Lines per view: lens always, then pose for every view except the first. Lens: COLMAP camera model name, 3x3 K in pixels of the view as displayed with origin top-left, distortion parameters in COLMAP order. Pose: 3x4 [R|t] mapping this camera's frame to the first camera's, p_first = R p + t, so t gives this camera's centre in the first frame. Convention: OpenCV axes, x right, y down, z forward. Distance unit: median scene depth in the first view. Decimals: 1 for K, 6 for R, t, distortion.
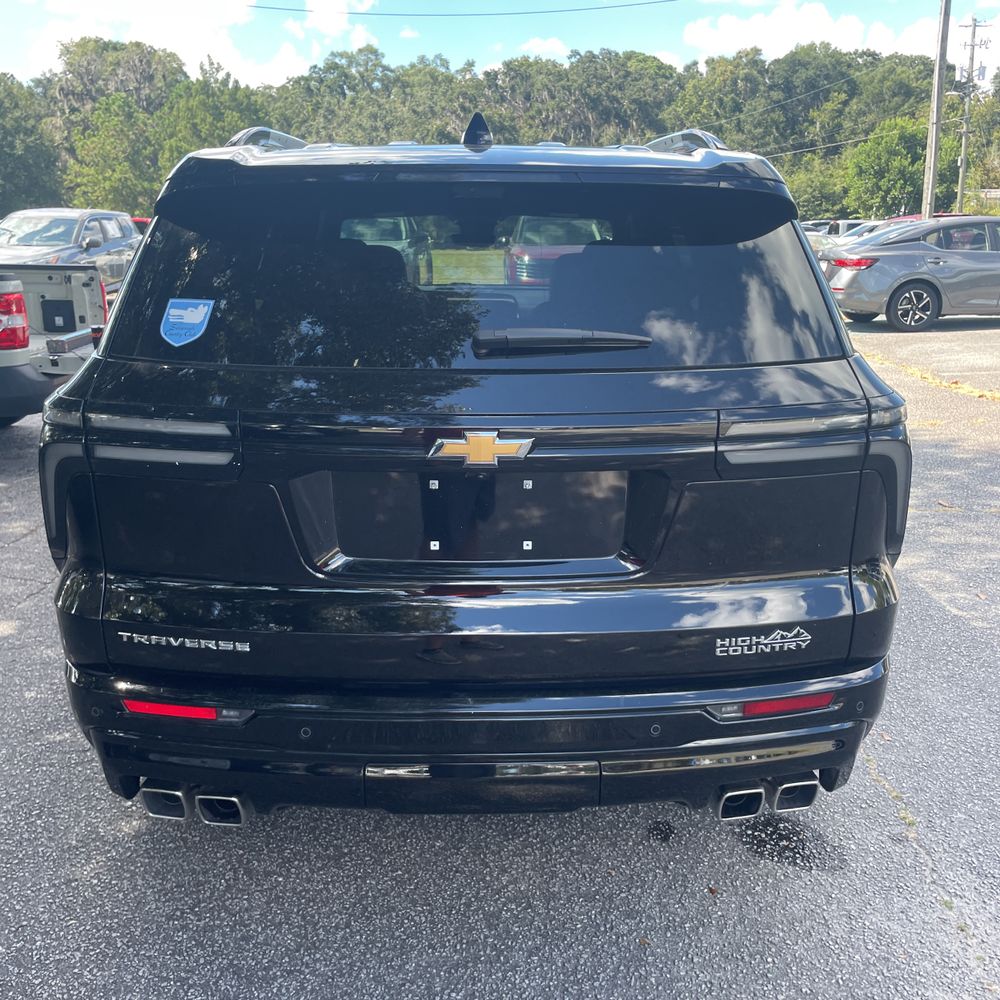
lens RADIAL K [[1024.8, 0, 514.1], [0, 1024.8, 496.7], [0, 0, 1]] dist [0.017272, 0.000000]
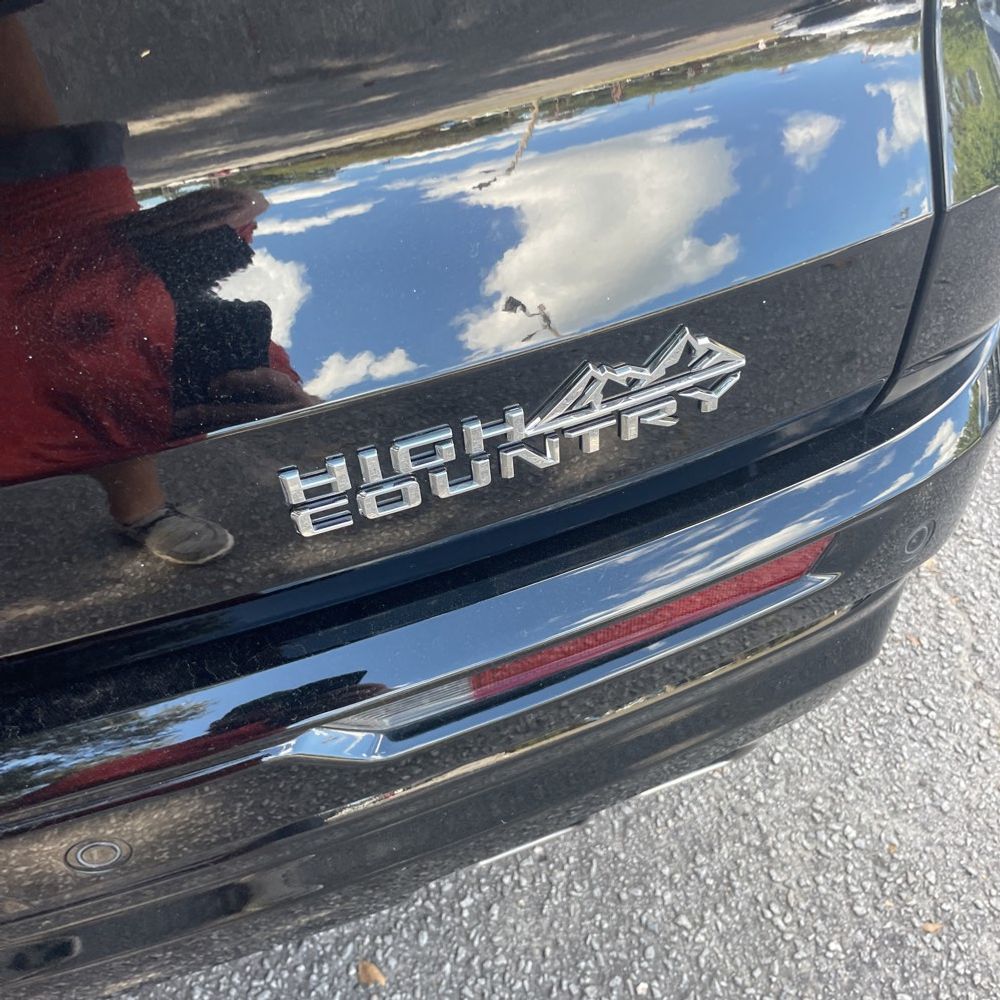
lens RADIAL K [[1024.8, 0, 500.2], [0, 1024.8, 502.4], [0, 0, 1]] dist [0.017272, 0.000000]
pose [[0.989017, -0.144104, 0.032862, 0.140022], [0.110274, 0.867465, 0.485124, 0.031401], [-0.098415, -0.476172, 0.873828, 0.494797]]
